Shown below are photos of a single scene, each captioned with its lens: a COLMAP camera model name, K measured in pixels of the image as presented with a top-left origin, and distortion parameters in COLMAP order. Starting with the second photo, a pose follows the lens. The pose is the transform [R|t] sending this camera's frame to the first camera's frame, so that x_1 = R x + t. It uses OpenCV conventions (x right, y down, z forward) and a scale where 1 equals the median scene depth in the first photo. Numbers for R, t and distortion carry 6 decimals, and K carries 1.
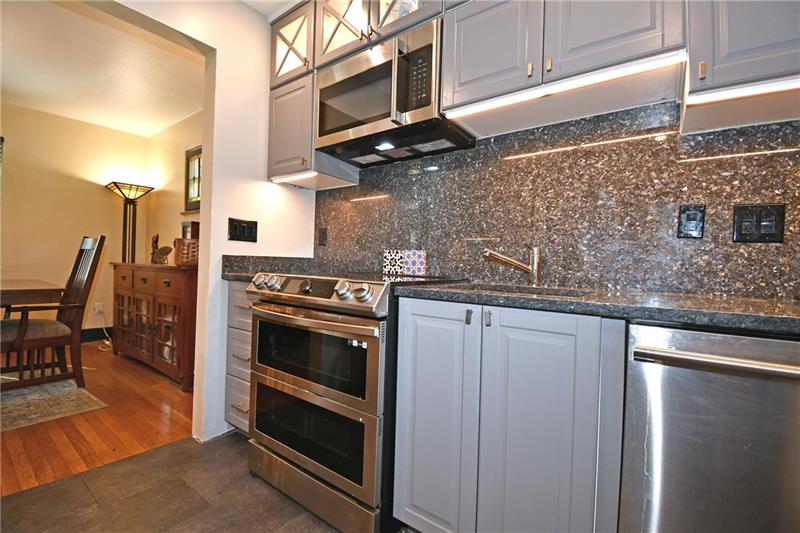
lens RADIAL K [[360.0, 0, 394.2], [0, 360.0, 264.0], [0, 0, 1]] dist [0.000170, -0.012884]
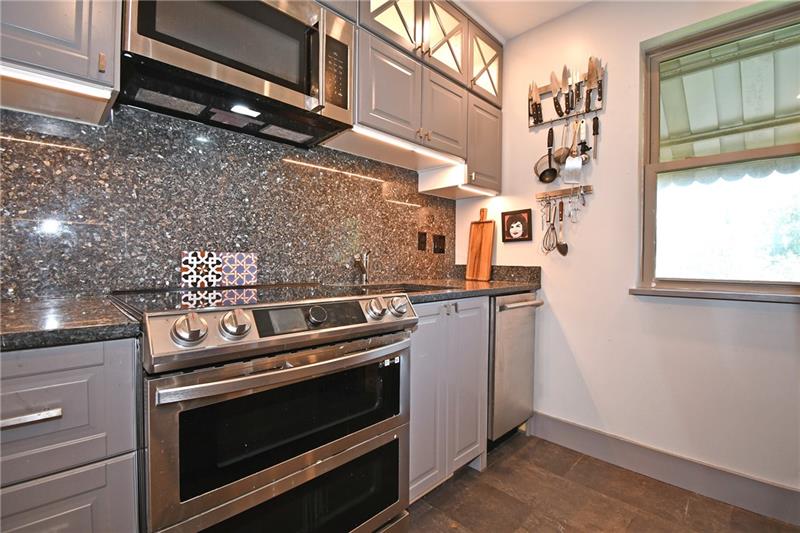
lens RADIAL K [[360.0, 0, 407.0], [0, 360.0, 264.1], [0, 0, 1]] dist [0.000170, -0.012884]
pose [[0.113117, -0.039070, 0.992813, -0.690405], [-0.008325, 0.999154, 0.040268, -0.049444], [-0.993547, -0.012820, 0.112696, 0.574497]]
